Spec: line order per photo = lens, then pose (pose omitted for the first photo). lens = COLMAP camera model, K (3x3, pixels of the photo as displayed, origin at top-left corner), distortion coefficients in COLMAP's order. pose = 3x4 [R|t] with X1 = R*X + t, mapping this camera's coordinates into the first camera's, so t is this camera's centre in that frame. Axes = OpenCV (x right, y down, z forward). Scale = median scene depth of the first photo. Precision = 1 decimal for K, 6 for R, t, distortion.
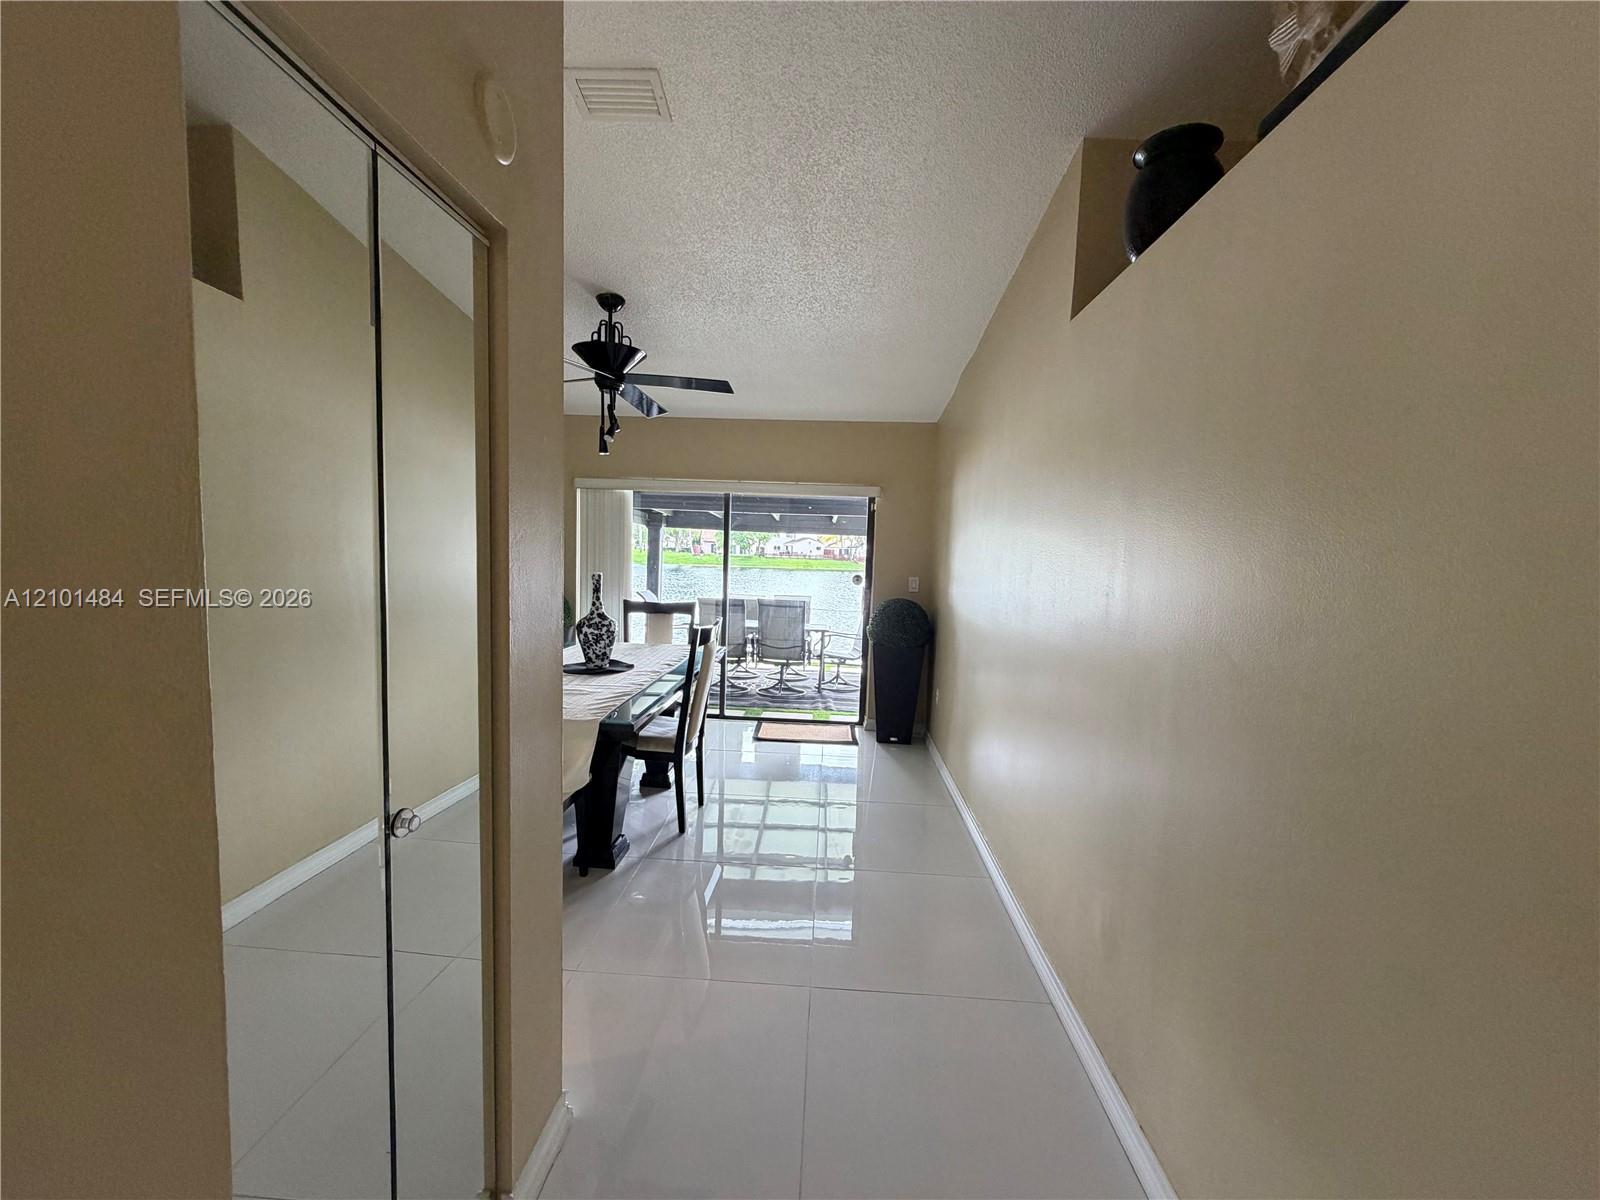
lens RADIAL K [[642.6, 0, 803.7], [0, 642.6, 602.4], [0, 0, 1]] dist [-0.000551, -0.000021]
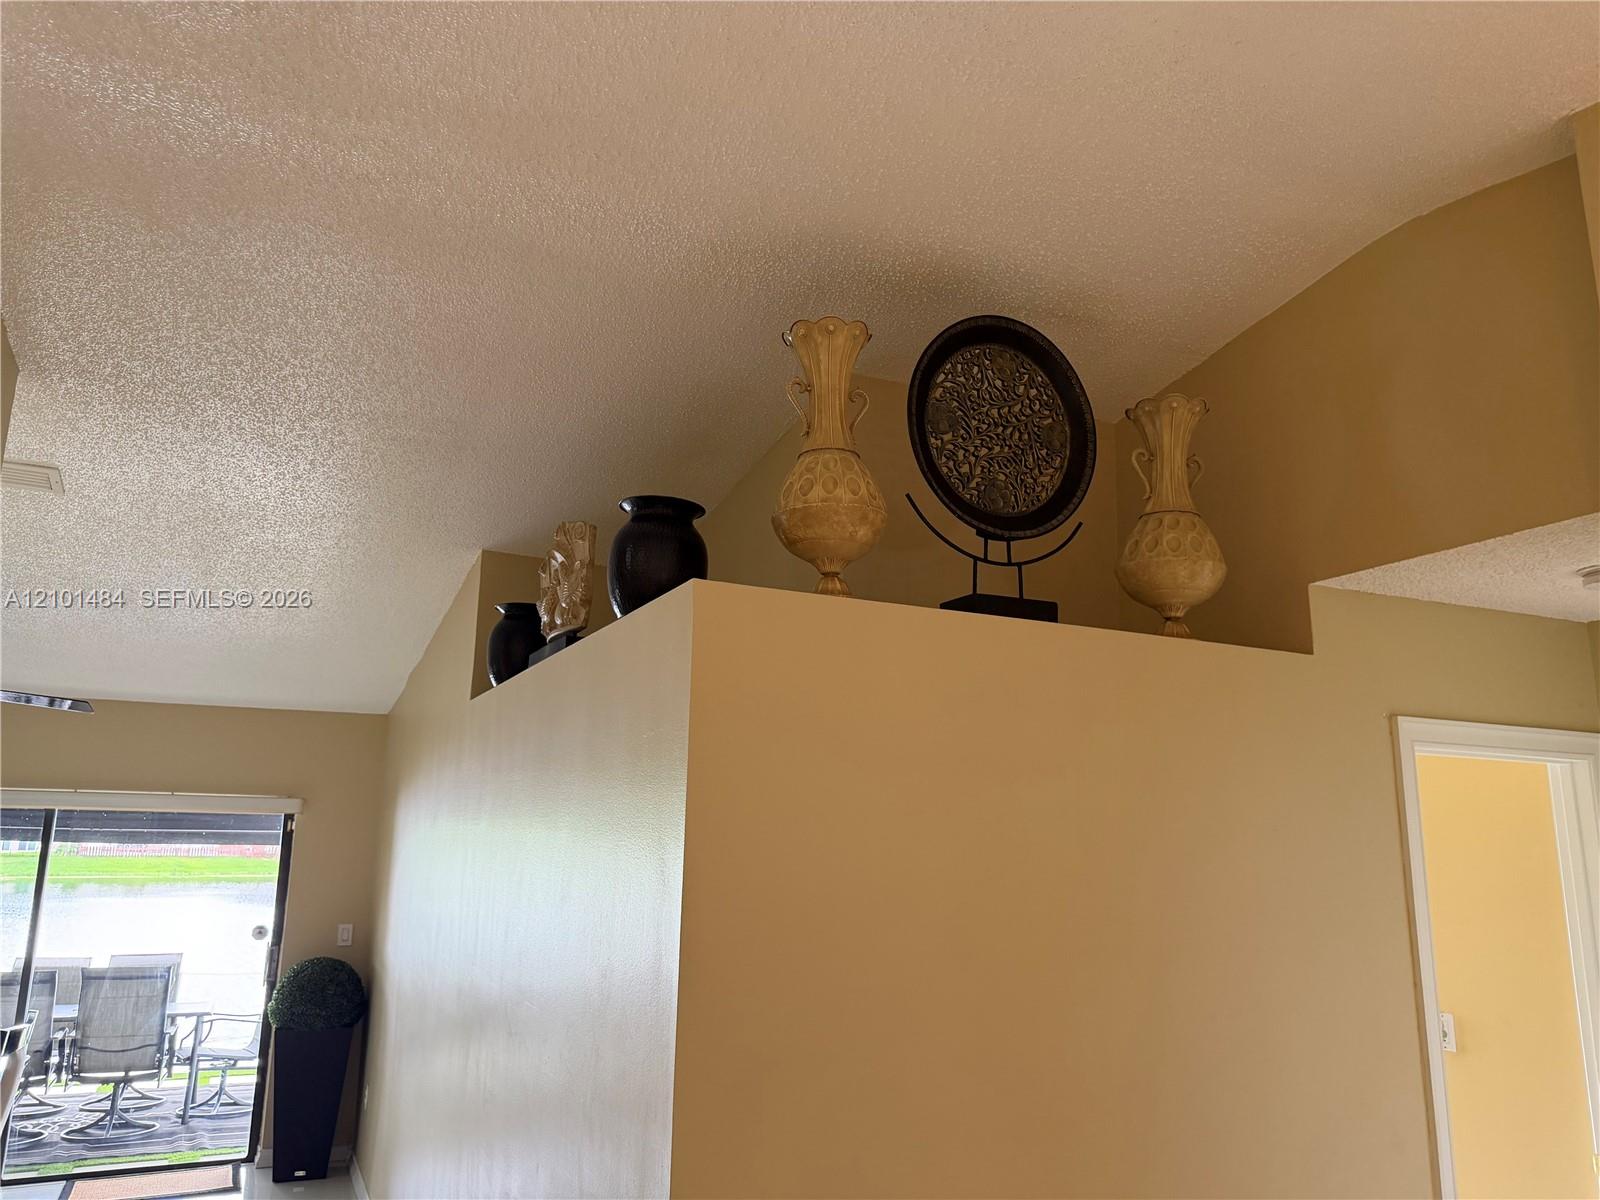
lens RADIAL K [[1123.6, 0, 796.6], [0, 1123.6, 593.0], [0, 0, 1]] dist [0.000148, -0.007317]
pose [[0.879845, 0.079770, 0.468518, -0.002700], [0.058034, 0.960403, -0.272503, -0.017723], [-0.471704, 0.266951, 0.840377, -0.292228]]
